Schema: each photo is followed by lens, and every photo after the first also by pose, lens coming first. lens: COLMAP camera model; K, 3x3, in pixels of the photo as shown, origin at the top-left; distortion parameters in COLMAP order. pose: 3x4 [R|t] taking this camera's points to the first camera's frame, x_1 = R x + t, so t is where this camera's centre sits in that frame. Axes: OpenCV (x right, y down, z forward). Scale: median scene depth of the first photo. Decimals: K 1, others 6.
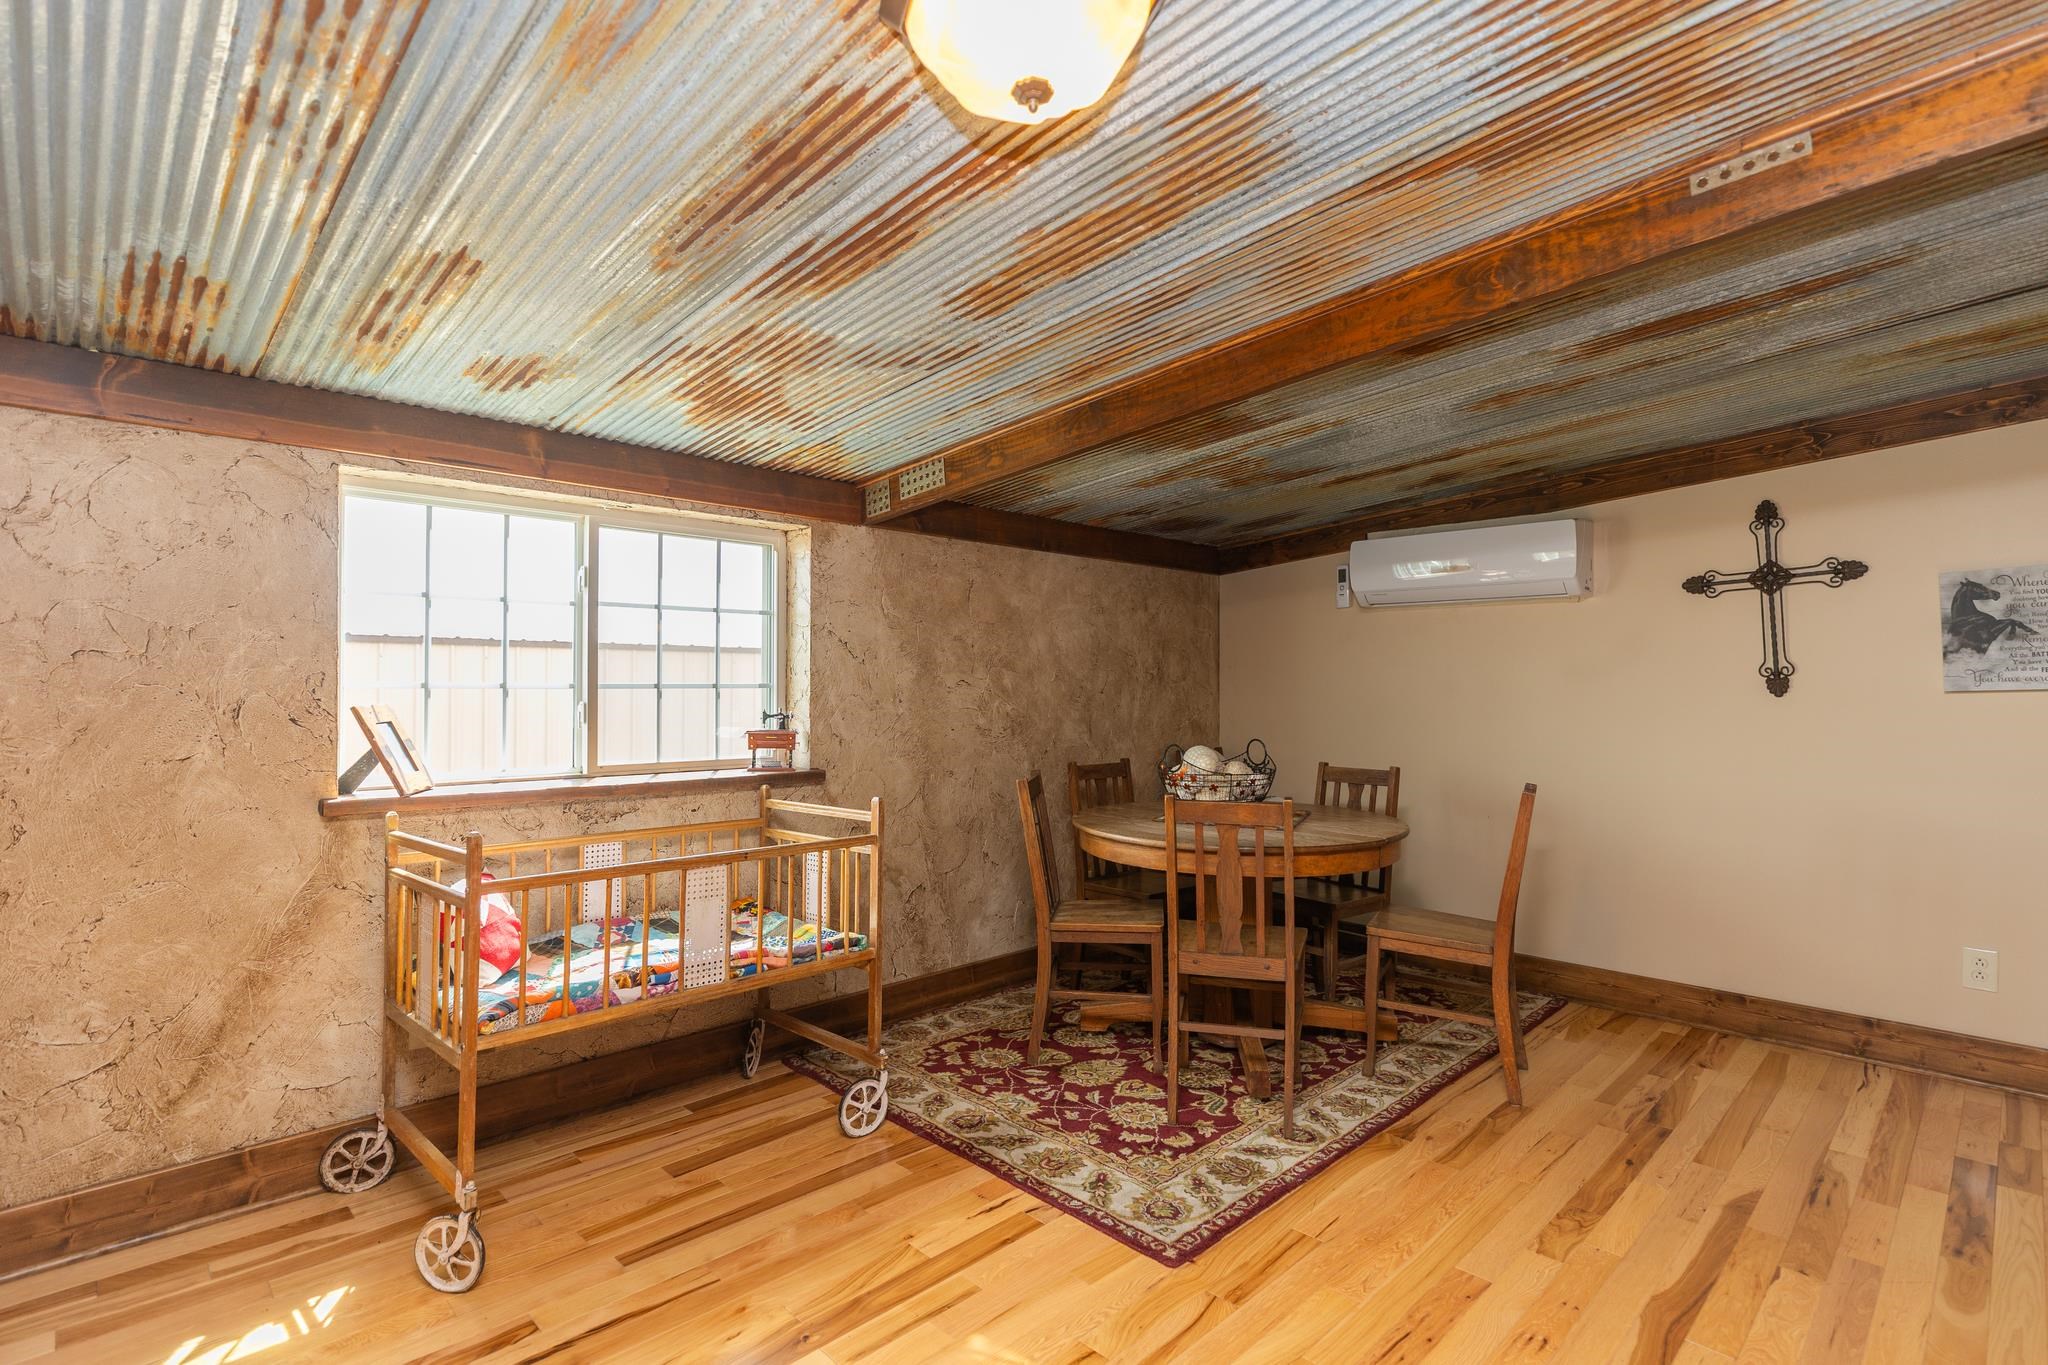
lens RADIAL K [[985.3, 0, 1023.4], [0, 985.3, 684.4], [0, 0, 1]] dist [-0.005422, 0.002274]
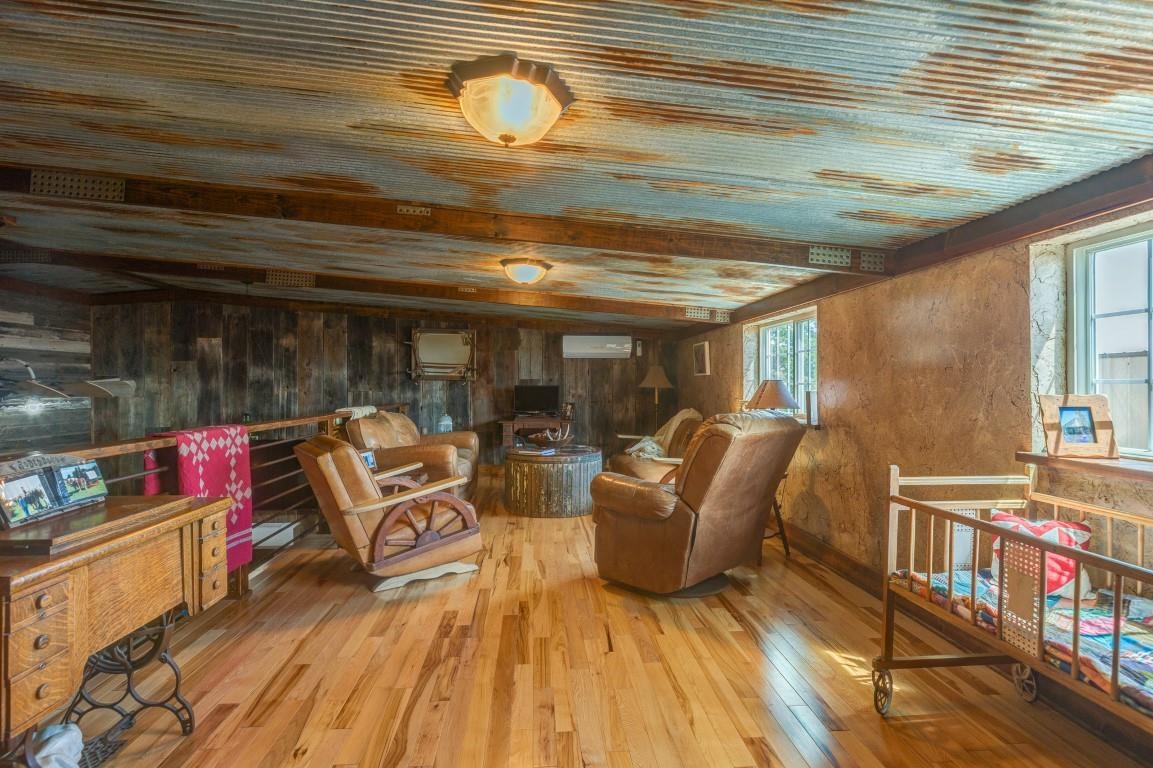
lens RADIAL K [[554.7, 0, 568.2], [0, 554.7, 383.9], [0, 0, 1]] dist [-0.005422, 0.002274]
pose [[-0.652968, -0.005088, -0.757368, 0.523651], [0.001185, 0.999969, -0.007740, 0.011171], [0.757384, -0.005952, -0.652942, 1.098101]]
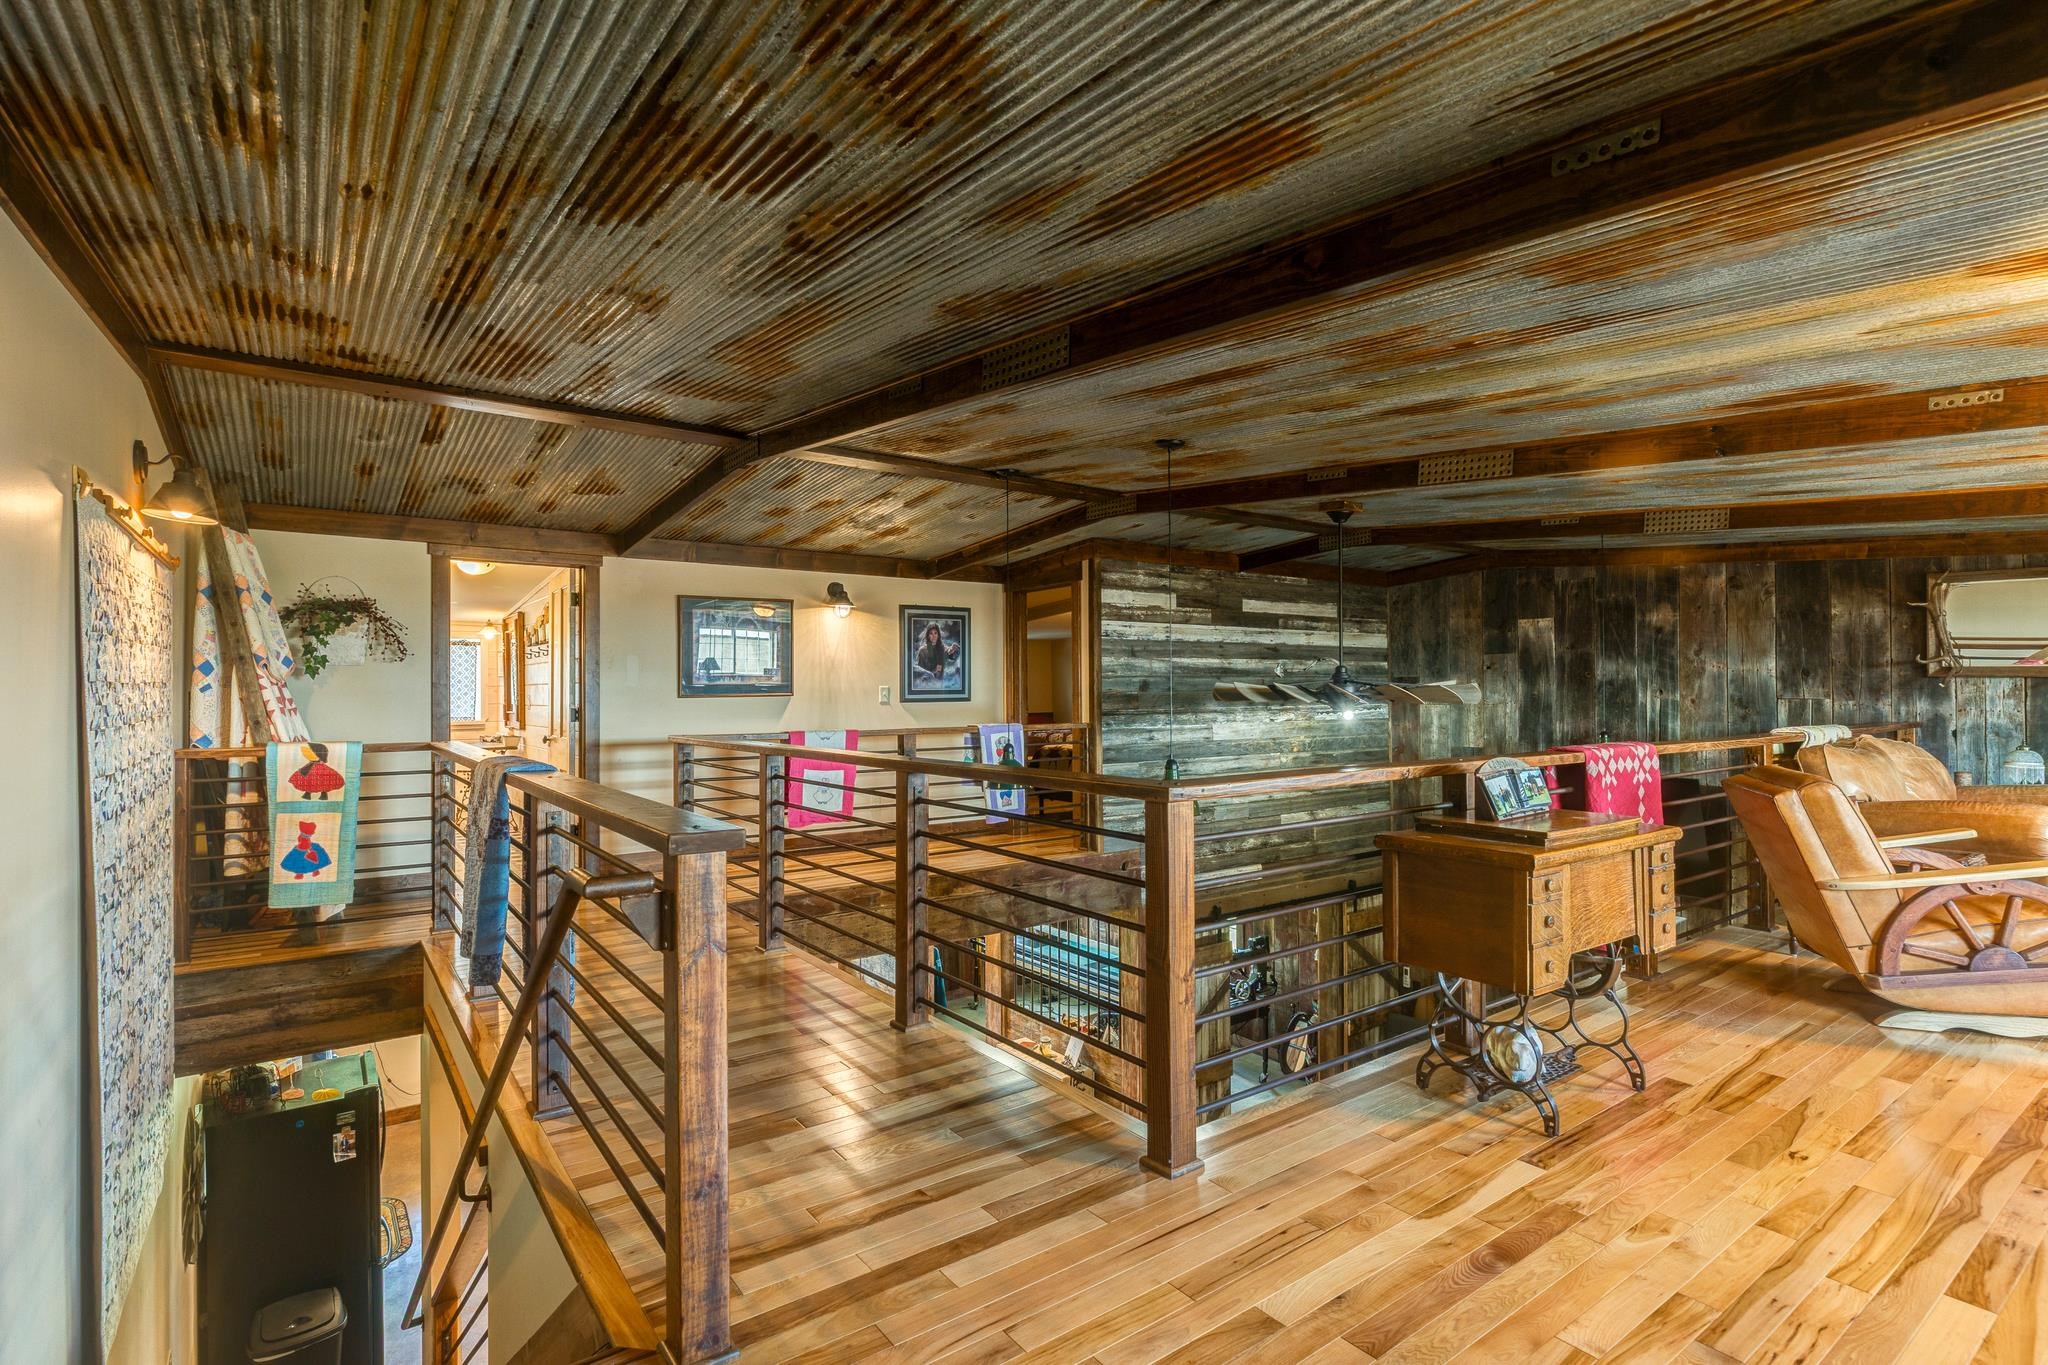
lens RADIAL K [[985.3, 0, 1020.1], [0, 985.3, 681.0], [0, 0, 1]] dist [-0.005422, 0.002274]
pose [[-0.989657, 0.000819, 0.143449, 0.632372], [-0.000975, 0.999922, -0.012432, 0.011287], [-0.143448, -0.012443, -0.989580, 1.225042]]
